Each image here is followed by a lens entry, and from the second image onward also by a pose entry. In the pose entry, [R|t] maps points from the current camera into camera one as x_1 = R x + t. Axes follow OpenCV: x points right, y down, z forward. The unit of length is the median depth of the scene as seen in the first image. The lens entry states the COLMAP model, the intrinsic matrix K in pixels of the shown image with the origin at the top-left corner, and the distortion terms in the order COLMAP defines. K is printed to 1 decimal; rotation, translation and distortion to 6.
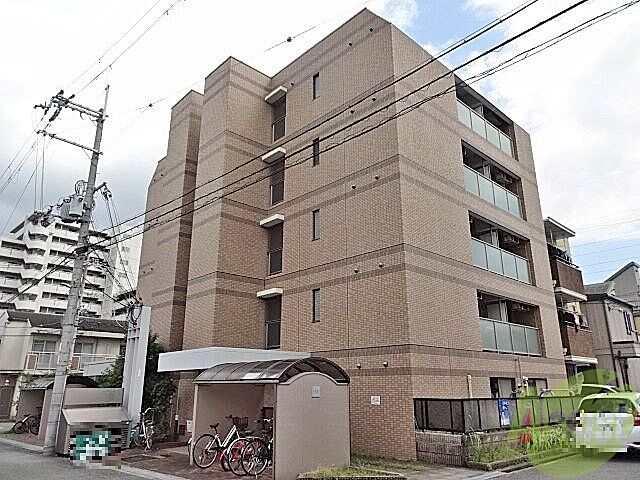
lens RADIAL K [[477.7, 0, 320.0], [0, 477.7, 240.0], [0, 0, 1]] dist [0.006853, -0.000034]
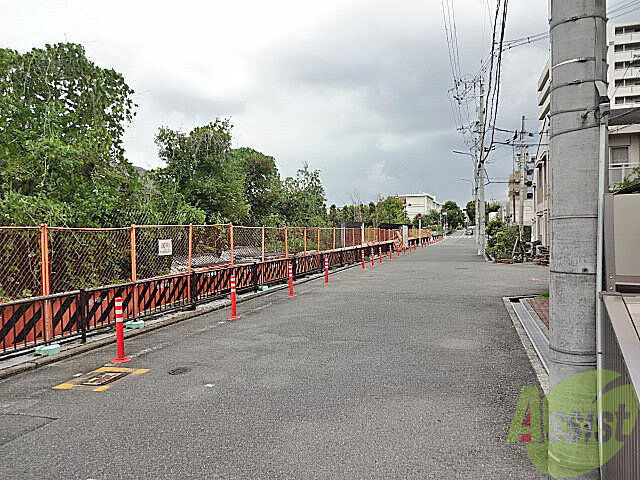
lens RADIAL K [[477.7, 0, 320.0], [0, 477.7, 240.0], [0, 0, 1]] dist [0.006853, -0.000034]
pose [[0.458423, 0.018633, -0.888539, -0.401492], [0.273279, 0.948386, 0.160881, 0.256668], [0.845675, -0.316571, 0.429670, 0.789836]]
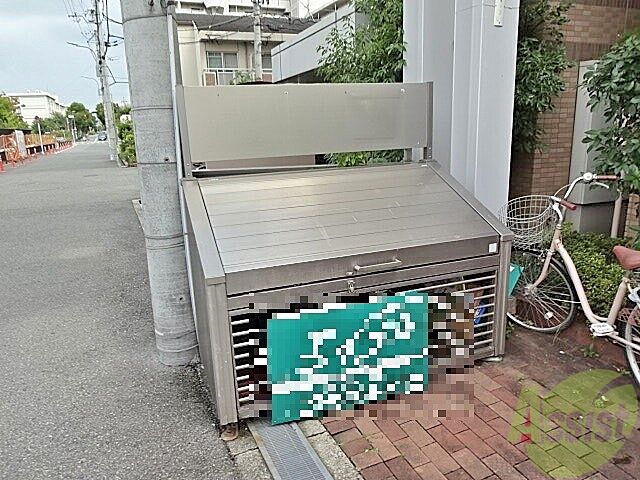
lens RADIAL K [[477.7, 0, 320.0], [0, 477.7, 240.0], [0, 0, 1]] dist [0.006853, -0.000034]
pose [[0.928997, 0.060414, -0.365124, -0.386149], [0.137052, 0.860283, 0.491050, 0.266337], [0.343776, -0.506225, 0.790920, 0.802316]]
